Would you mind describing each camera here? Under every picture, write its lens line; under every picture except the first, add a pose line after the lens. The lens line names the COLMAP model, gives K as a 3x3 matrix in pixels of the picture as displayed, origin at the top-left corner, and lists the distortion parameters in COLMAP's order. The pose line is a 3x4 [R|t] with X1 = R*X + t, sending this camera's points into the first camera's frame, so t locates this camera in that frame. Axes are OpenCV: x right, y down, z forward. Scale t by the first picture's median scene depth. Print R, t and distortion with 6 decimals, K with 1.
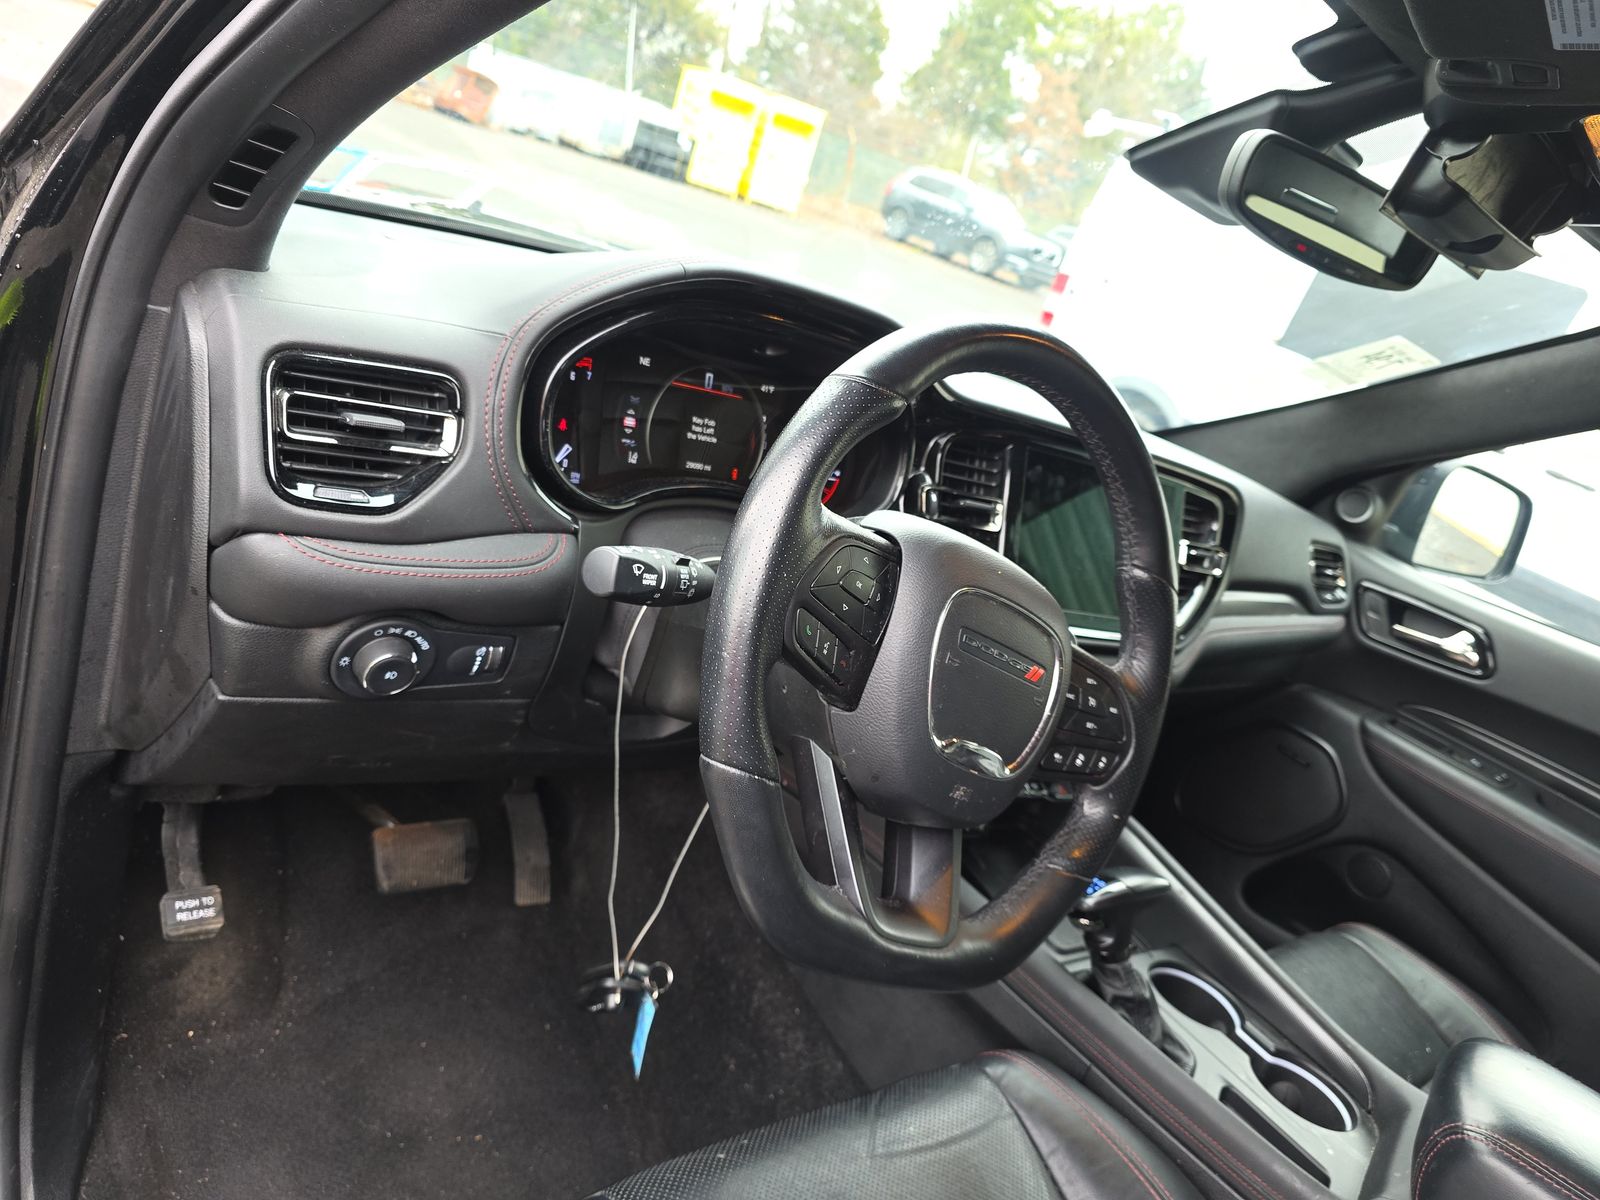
lens RADIAL K [[1085.3, 0, 798.8], [0, 1085.3, 545.7], [0, 0, 1]] dist [0.004706, 0.001764]
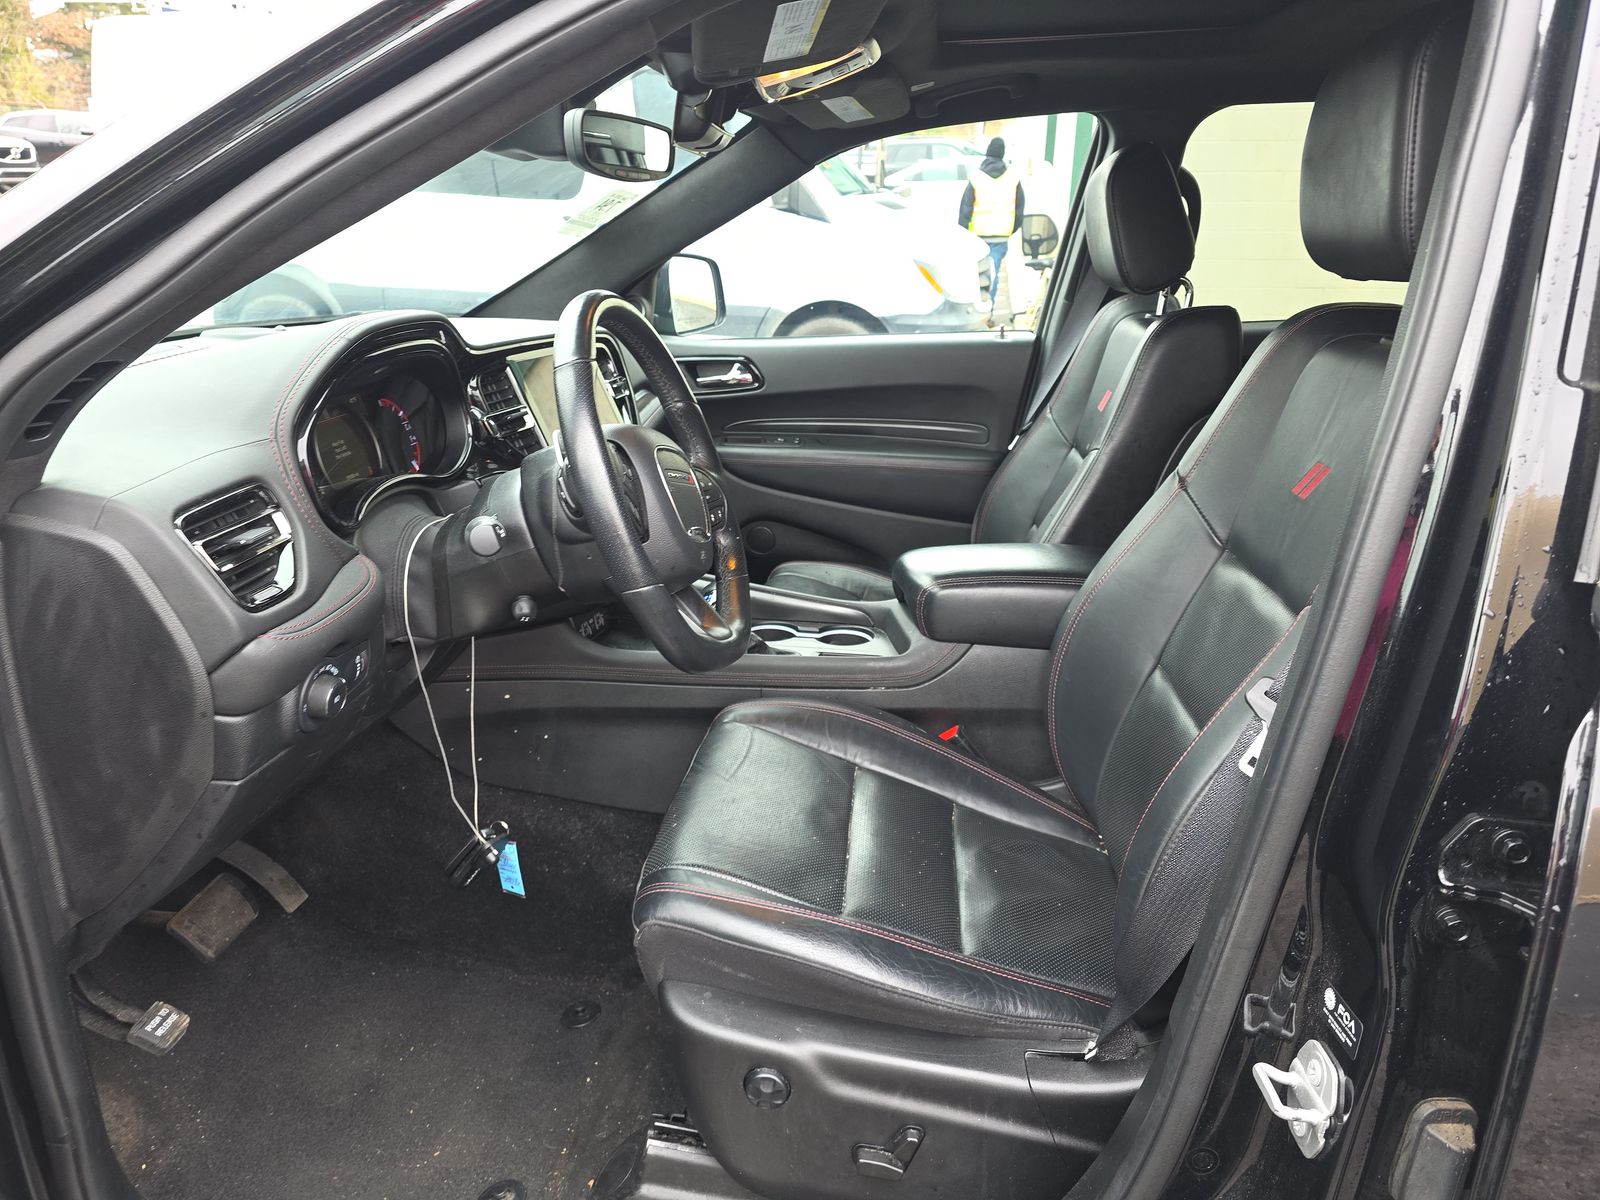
lens RADIAL K [[1085.3, 0, 798.8], [0, 1085.3, 545.7], [0, 0, 1]] dist [0.004706, 0.001764]
pose [[0.660892, -0.489404, 0.568952, -0.406833], [0.405244, 0.870810, 0.278328, -0.114549], [-0.631664, 0.046620, 0.773839, -0.252324]]
